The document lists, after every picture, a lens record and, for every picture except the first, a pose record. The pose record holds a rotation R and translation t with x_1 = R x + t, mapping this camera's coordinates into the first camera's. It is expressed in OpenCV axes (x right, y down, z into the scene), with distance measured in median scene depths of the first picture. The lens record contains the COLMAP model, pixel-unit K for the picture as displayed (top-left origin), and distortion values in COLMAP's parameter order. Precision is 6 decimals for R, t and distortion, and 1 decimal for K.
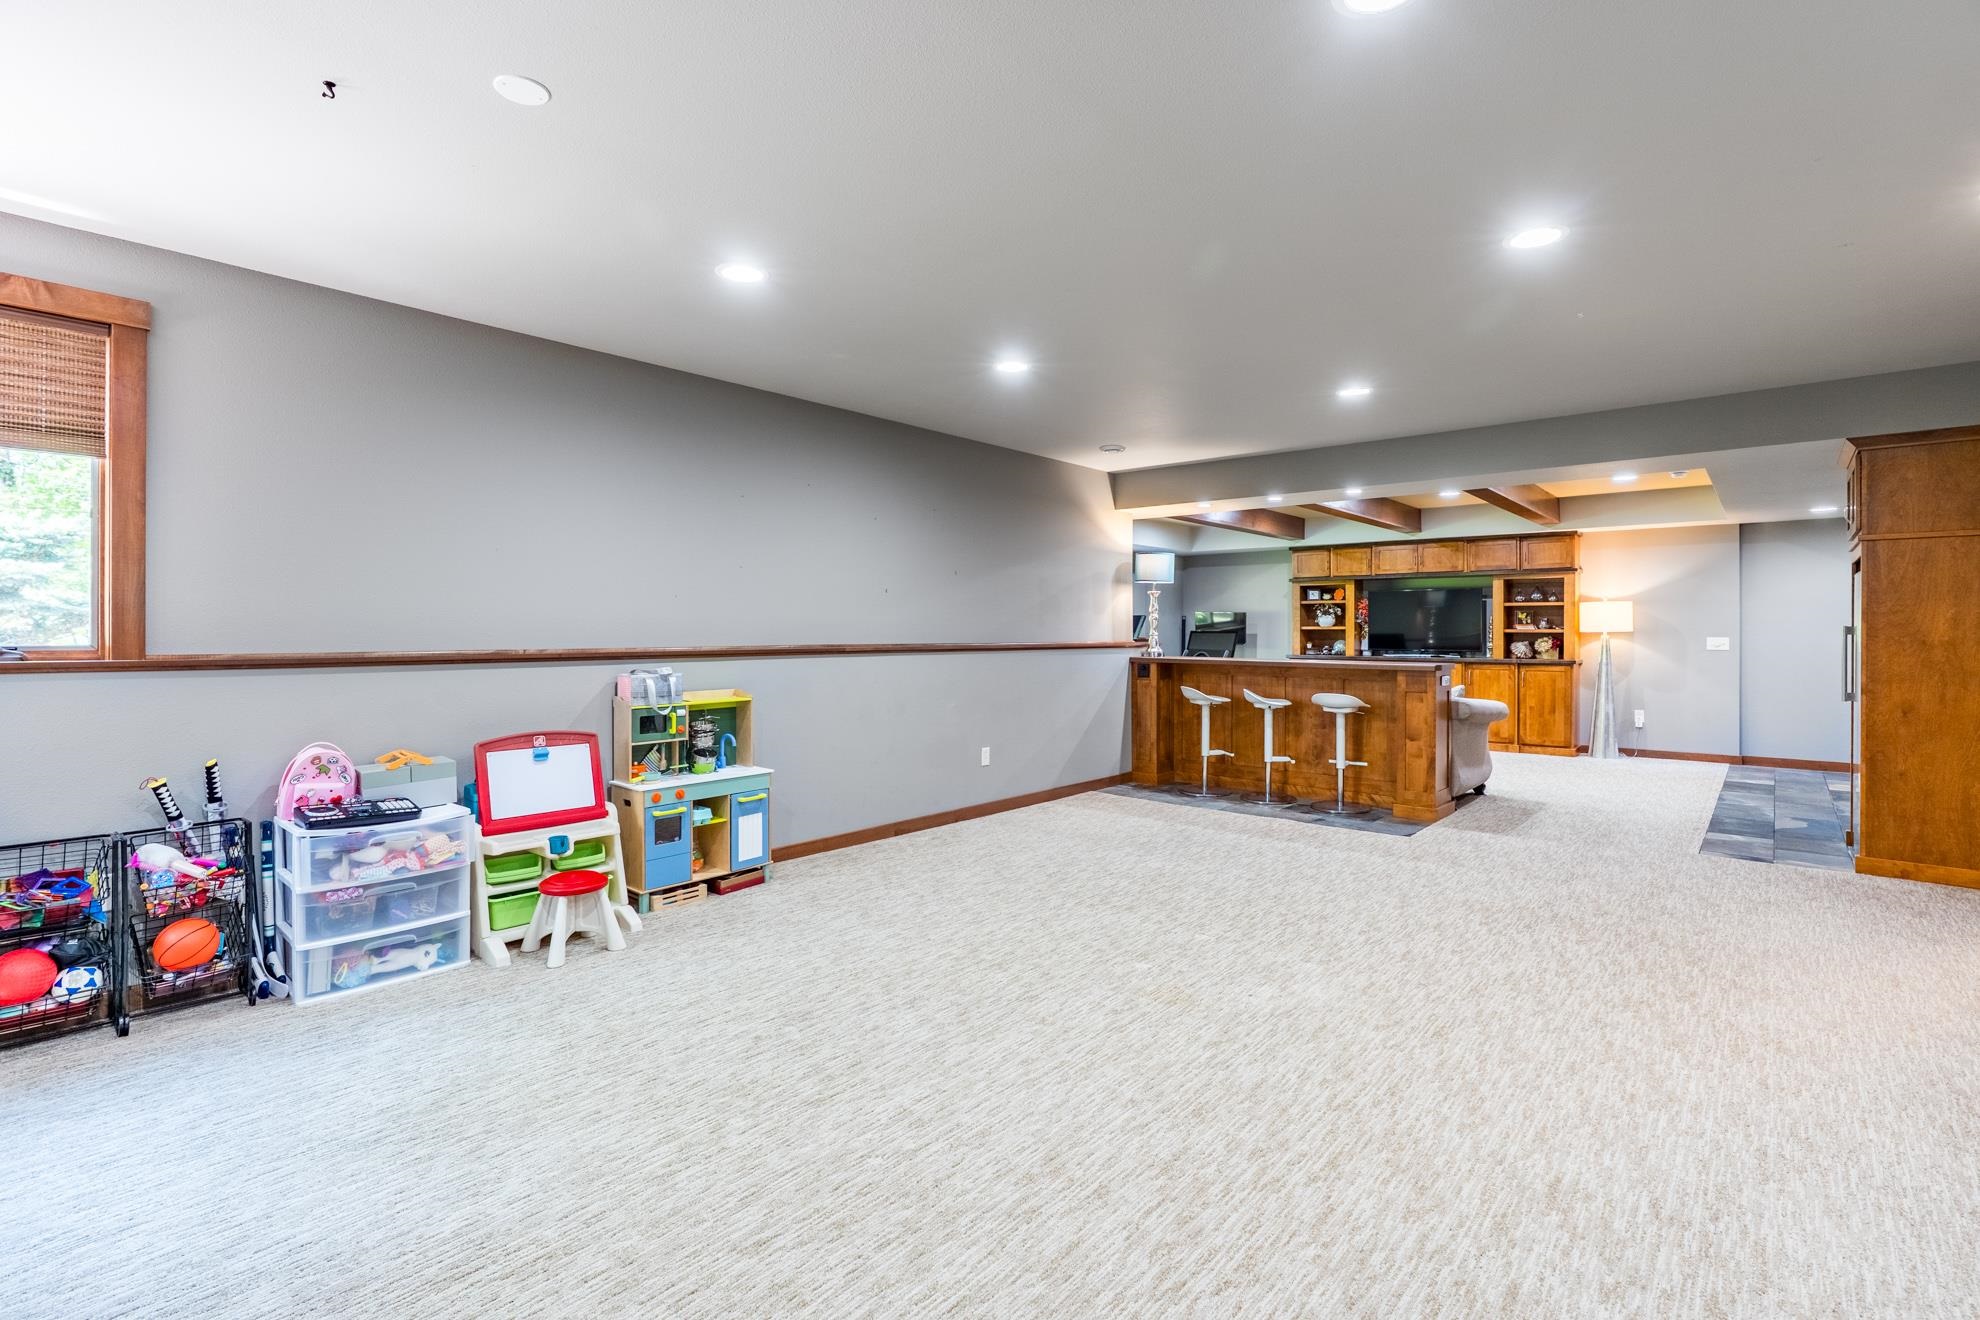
lens RADIAL K [[914.5, 0, 974.4], [0, 914.5, 628.0], [0, 0, 1]] dist [-0.009856, 0.002771]
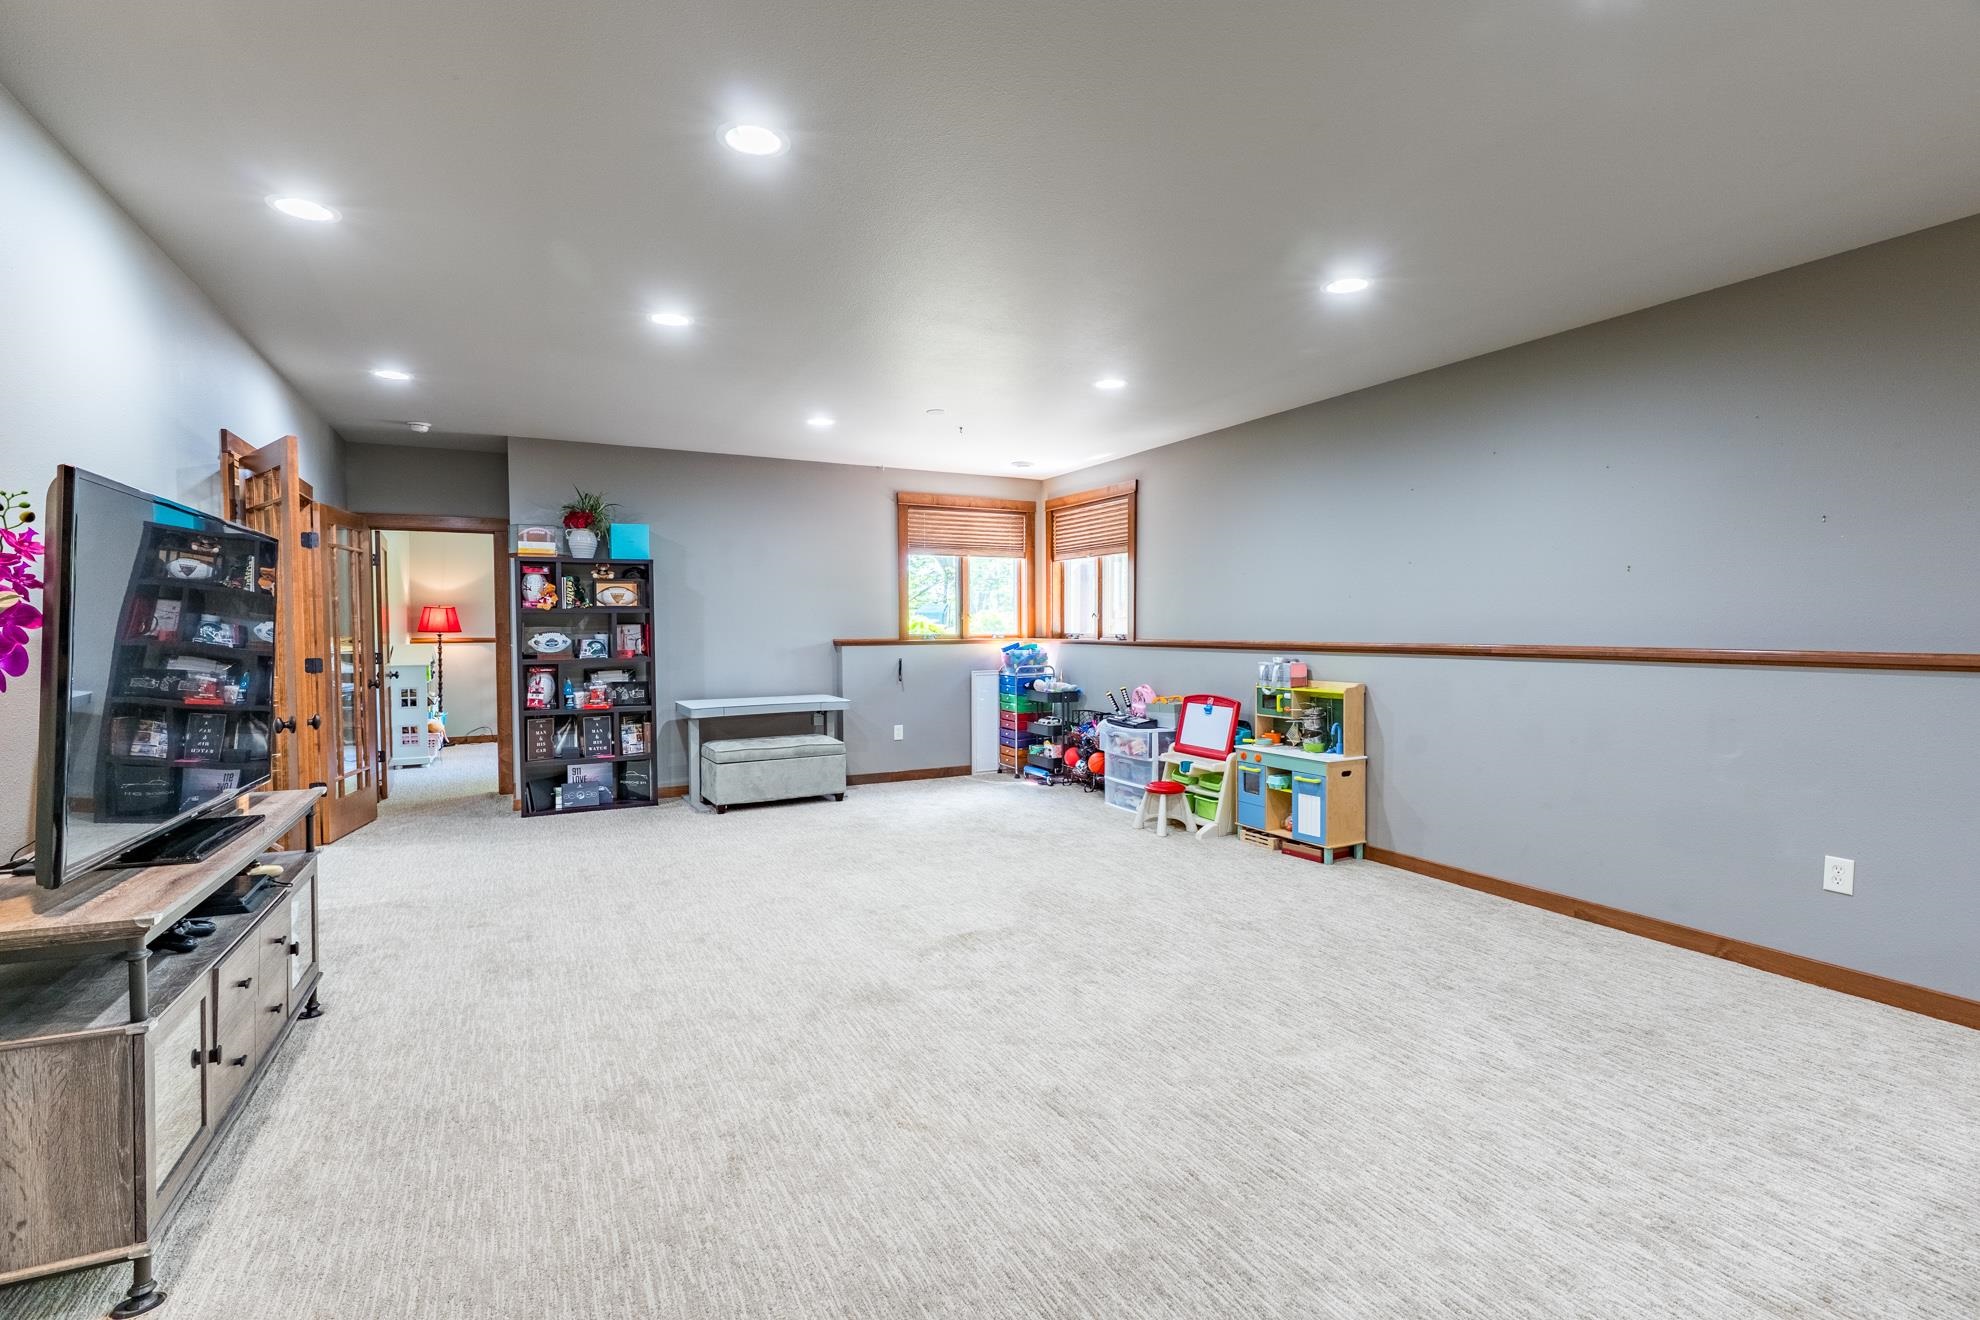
lens RADIAL K [[914.5, 0, 994.3], [0, 914.5, 653.0], [0, 0, 1]] dist [-0.009856, 0.002771]
pose [[-0.362749, 0.024241, -0.931571, 0.986828], [0.001248, 0.999673, 0.025528, 0.005197], [0.931886, 0.008098, -0.362661, 1.127898]]
